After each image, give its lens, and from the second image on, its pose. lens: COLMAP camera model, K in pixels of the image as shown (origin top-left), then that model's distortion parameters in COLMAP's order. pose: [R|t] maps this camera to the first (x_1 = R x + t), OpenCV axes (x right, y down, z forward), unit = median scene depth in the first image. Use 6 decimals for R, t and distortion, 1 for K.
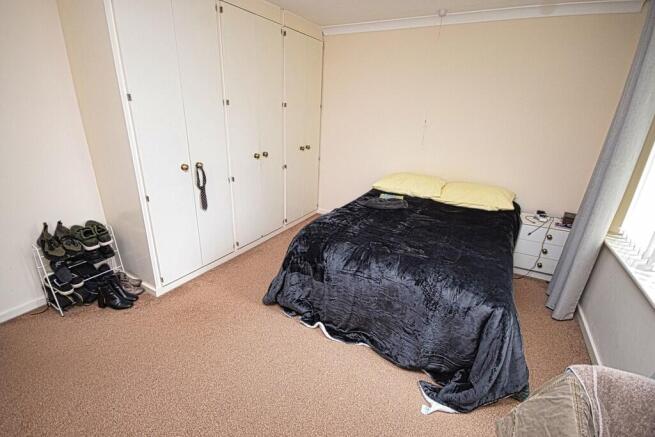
lens RADIAL K [[300.5, 0, 327.5], [0, 300.5, 218.5], [0, 0, 1]] dist [0.000388, -0.000011]
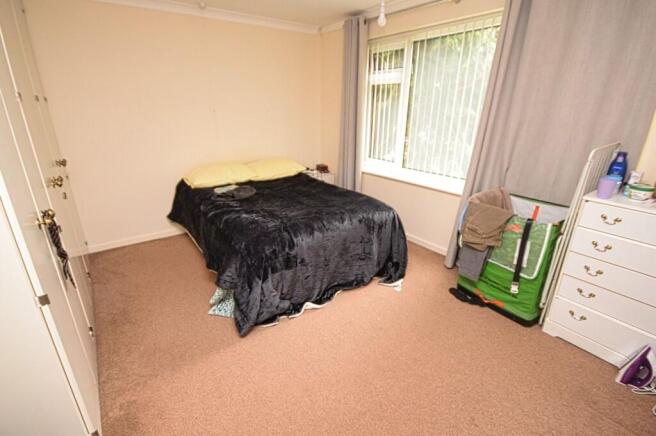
lens RADIAL K [[314.1, 0, 328.0], [0, 314.1, 218.0], [0, 0, 1]] dist [-0.000216, 0.000061]
pose [[0.394953, -0.350969, 0.849019, -0.865632], [0.330285, 0.916607, 0.225264, -0.160111], [-0.857277, 0.191449, 0.477936, 0.355555]]
